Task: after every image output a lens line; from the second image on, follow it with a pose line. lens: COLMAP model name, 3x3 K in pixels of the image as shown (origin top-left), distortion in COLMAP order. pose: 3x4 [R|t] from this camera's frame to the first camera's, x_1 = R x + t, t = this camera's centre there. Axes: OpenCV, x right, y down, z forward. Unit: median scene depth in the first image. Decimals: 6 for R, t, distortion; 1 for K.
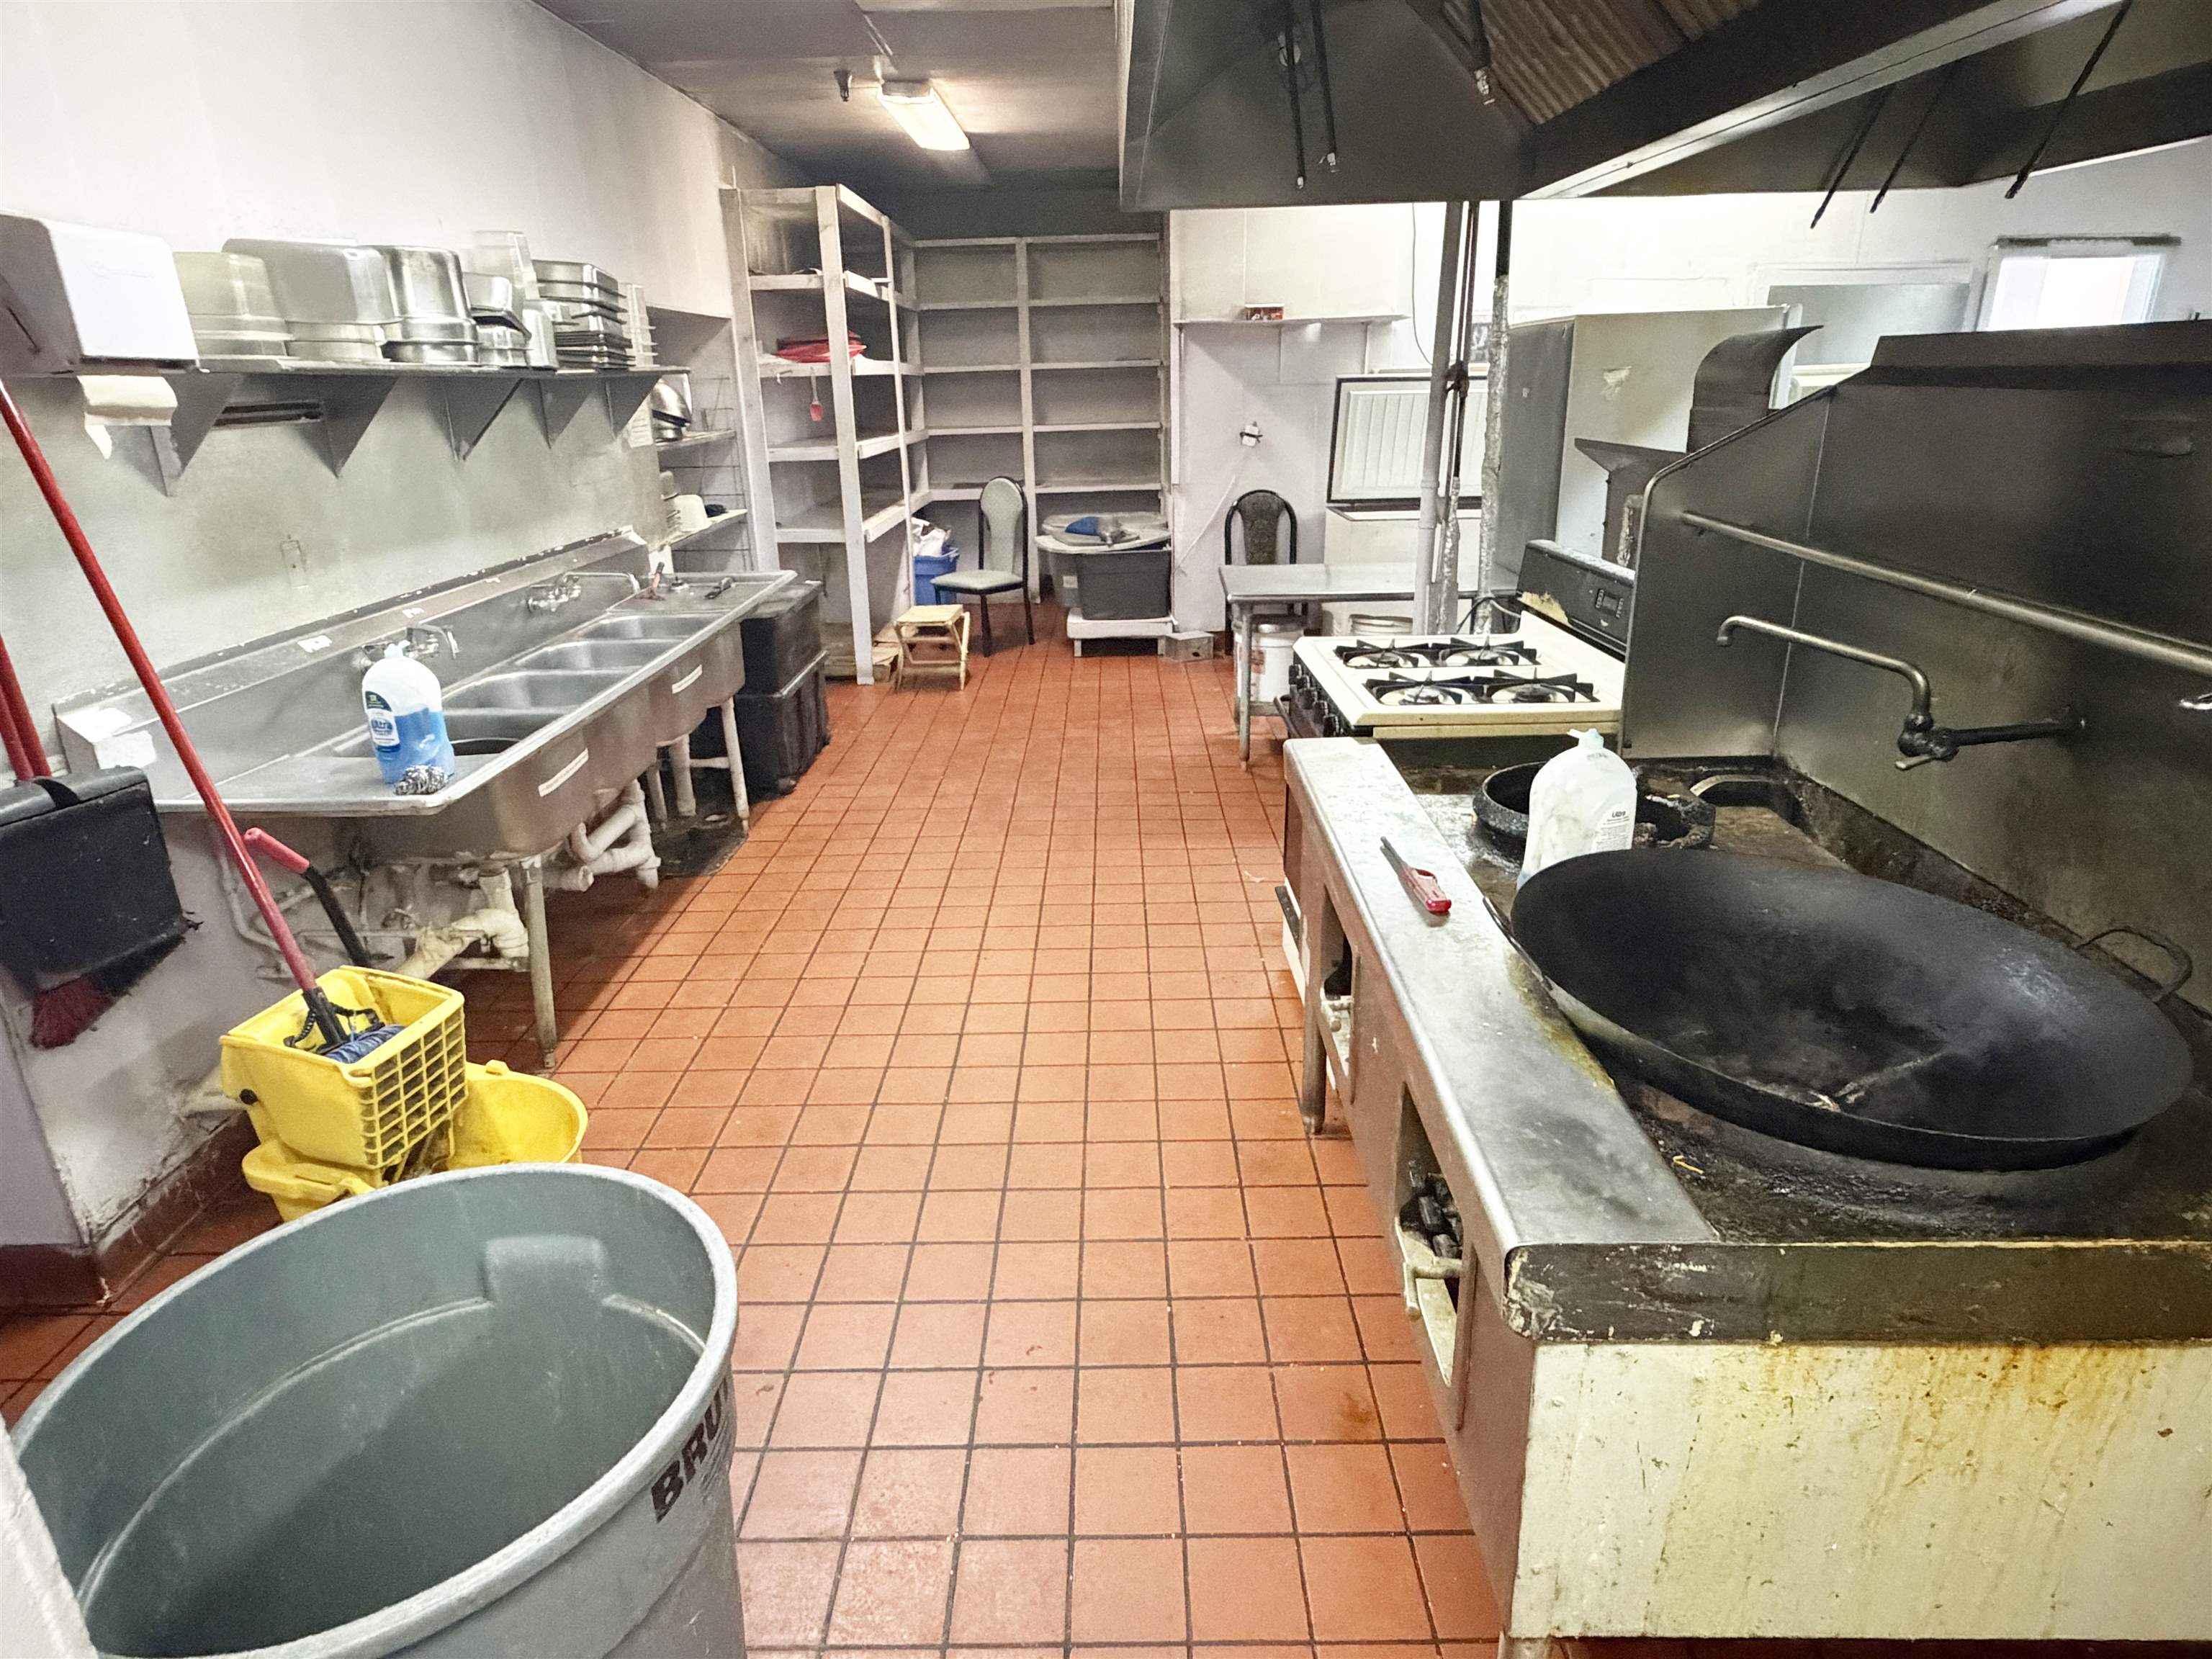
lens RADIAL K [[1246.4, 0, 1106.0], [0, 1246.4, 829.5], [0, 0, 1]] dist [-0.002218, 0.001648]
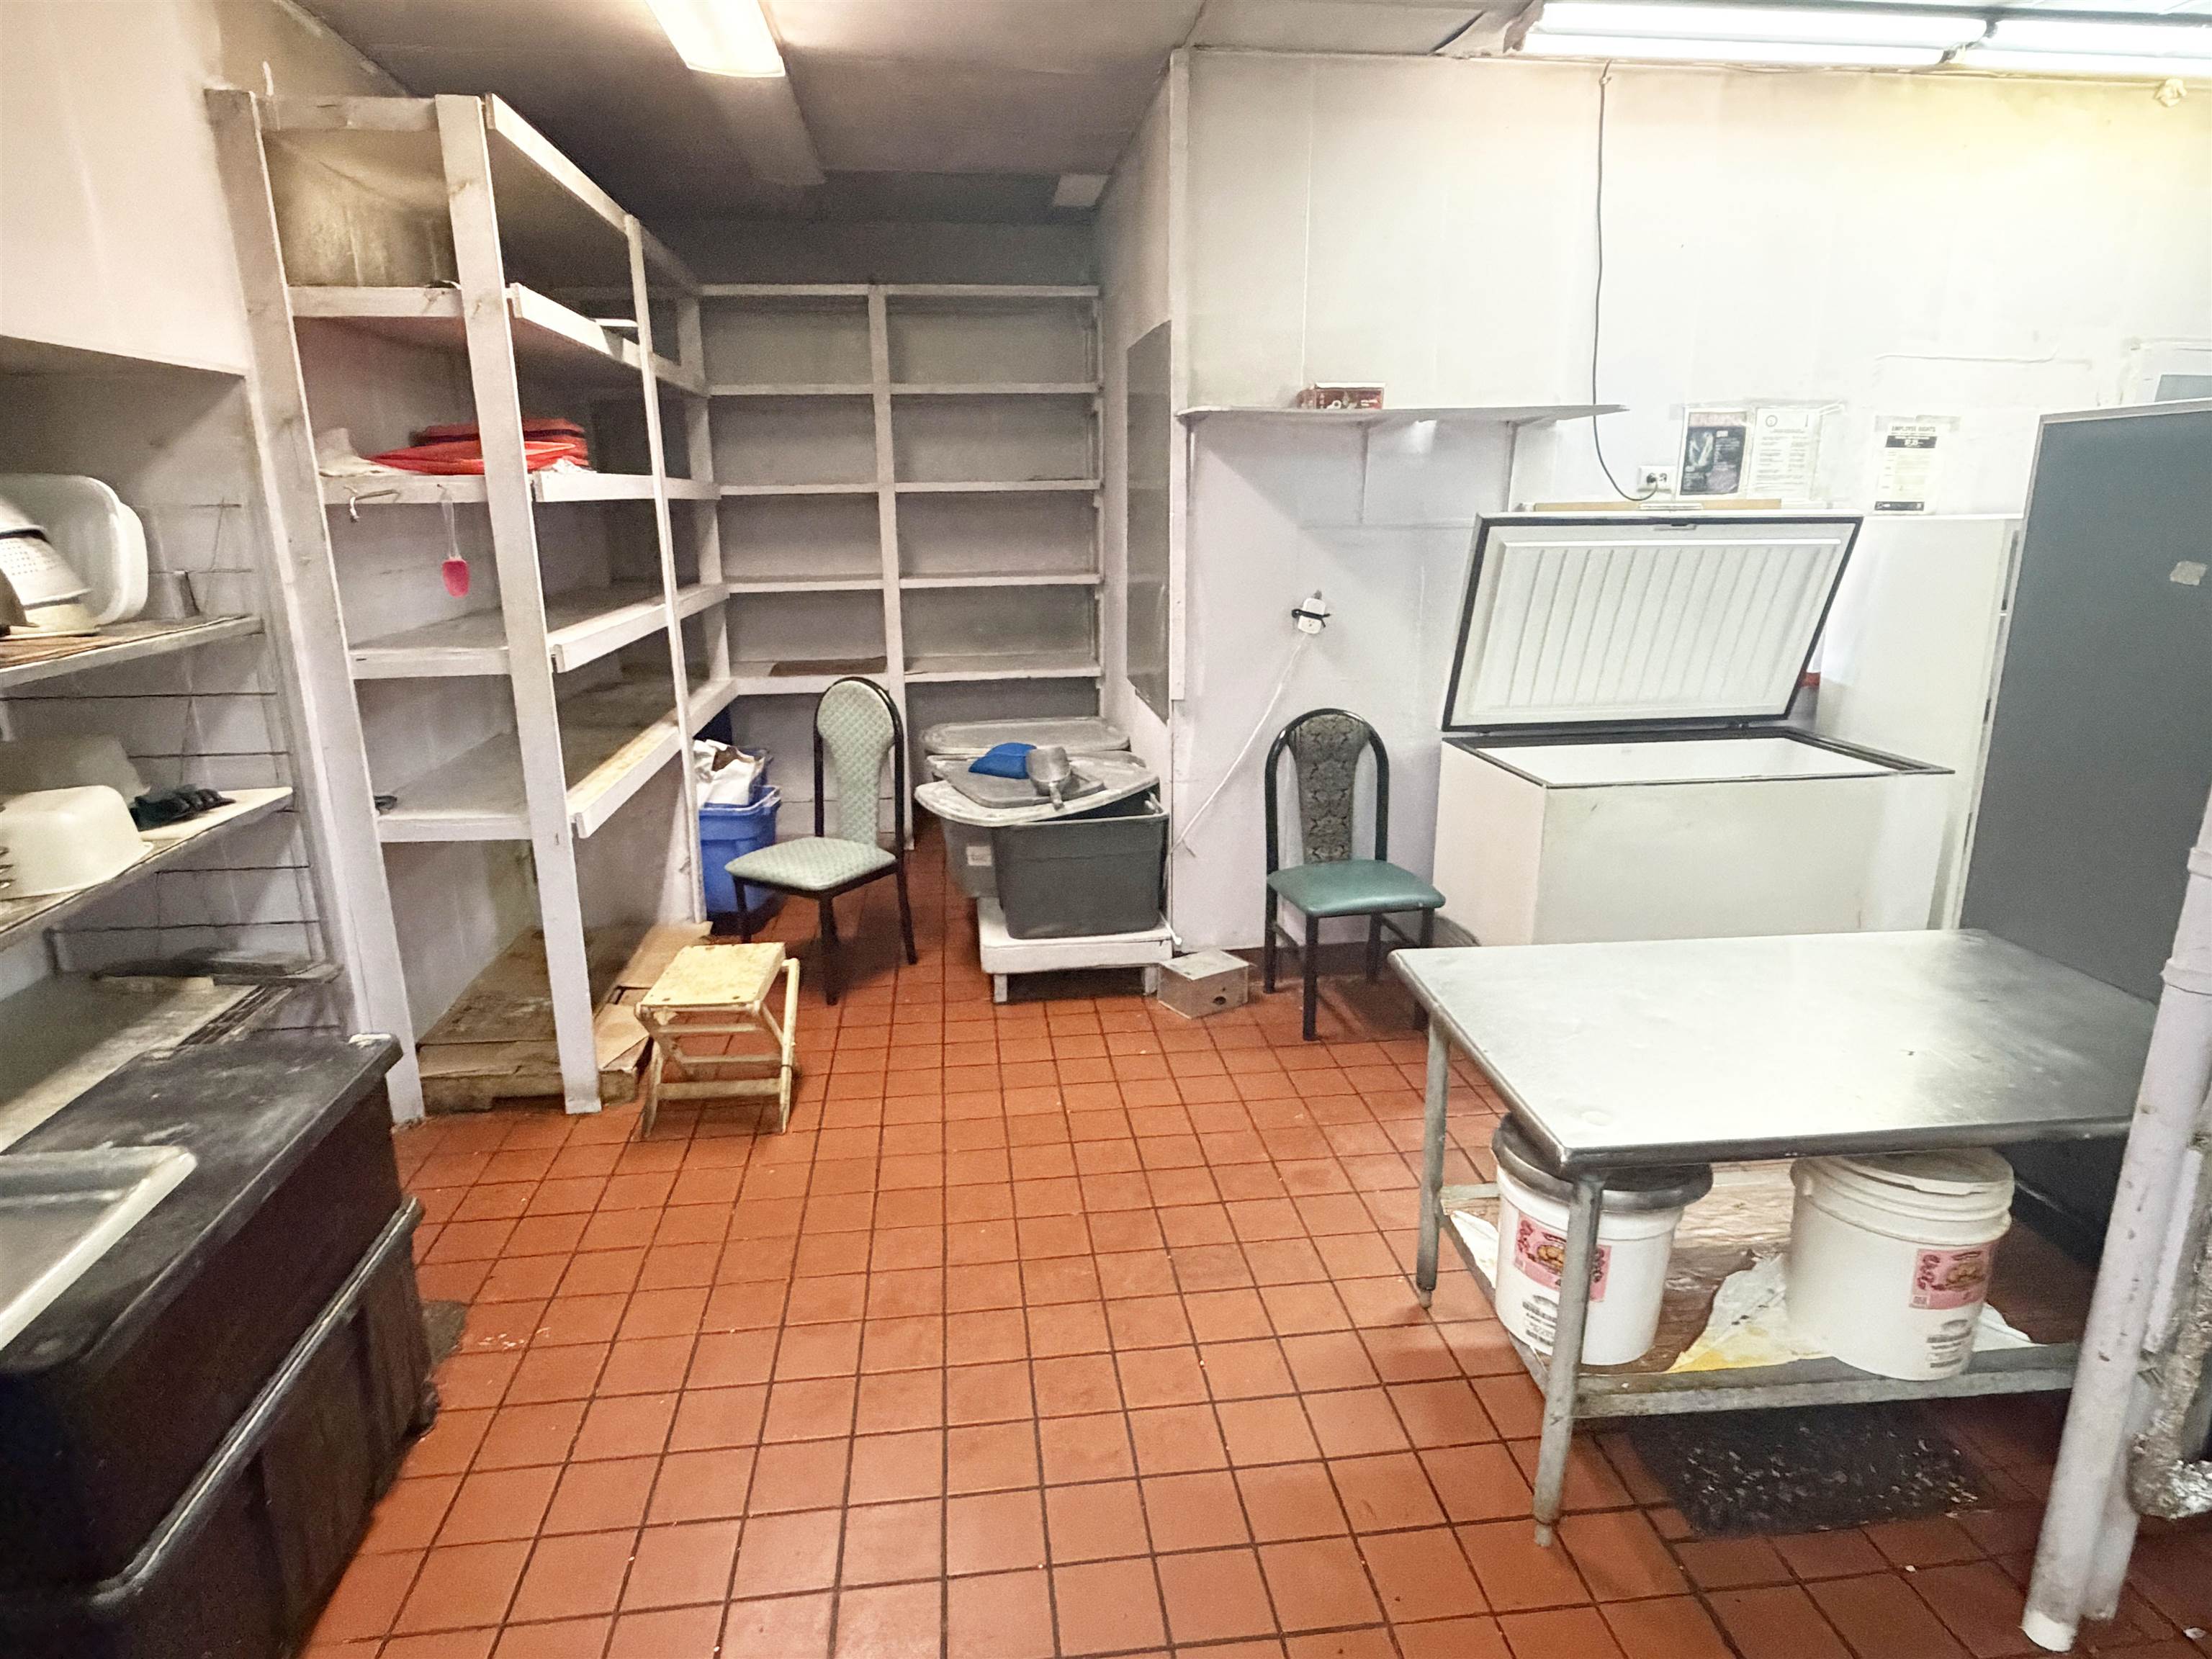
lens RADIAL K [[1246.4, 0, 1106.0], [0, 1246.4, 829.5], [0, 0, 1]] dist [-0.002218, 0.001648]
pose [[0.991584, -0.021118, 0.127731, -0.046997], [0.032157, 0.995863, -0.084985, -0.173098], [-0.125408, 0.088377, 0.988161, 0.461152]]
